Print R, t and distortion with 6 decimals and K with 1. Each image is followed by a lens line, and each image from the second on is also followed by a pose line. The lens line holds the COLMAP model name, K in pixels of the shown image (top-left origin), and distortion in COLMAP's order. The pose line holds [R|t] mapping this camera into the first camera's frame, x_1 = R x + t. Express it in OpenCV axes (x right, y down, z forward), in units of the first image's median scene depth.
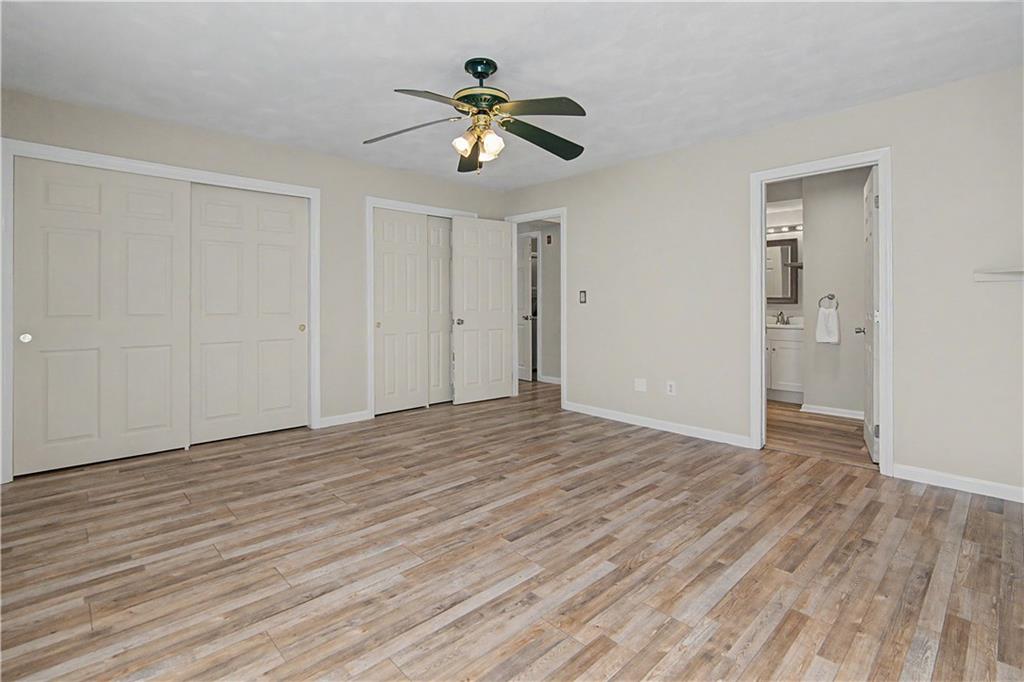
lens RADIAL K [[478.2, 0, 510.3], [0, 478.2, 308.9], [0, 0, 1]] dist [-0.021297, 0.006278]
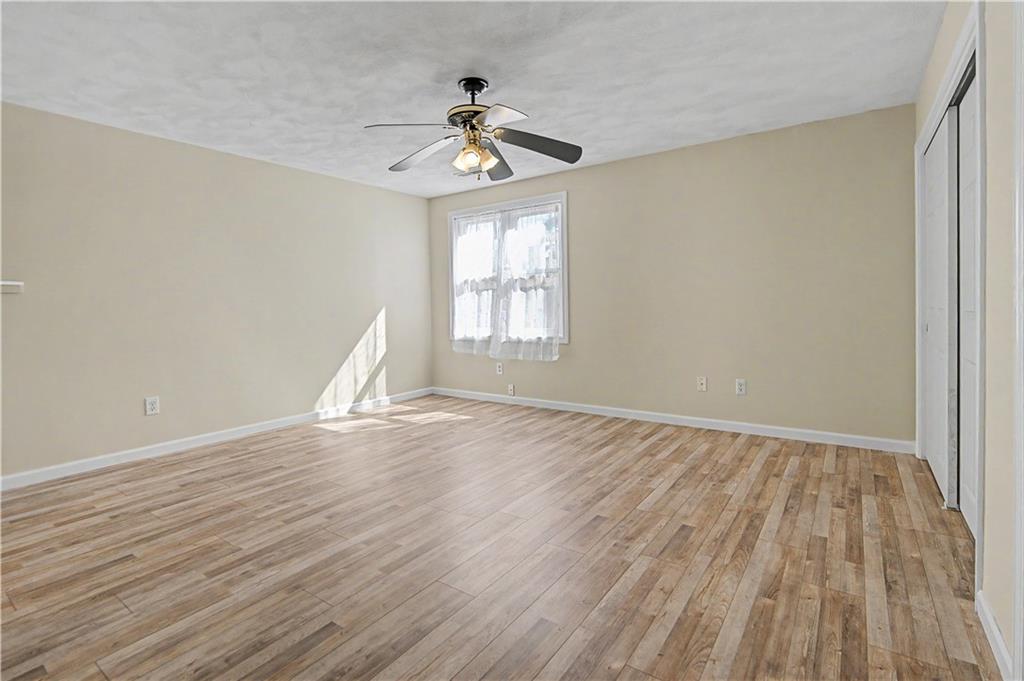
lens RADIAL K [[478.2, 0, 510.3], [0, 478.2, 308.4], [0, 0, 1]] dist [-0.021297, 0.006278]
pose [[-0.982640, 0.021661, -0.184256, 0.065494], [0.018179, 0.999623, 0.020570, -0.021027], [0.184632, 0.016863, -0.982663, 2.102339]]
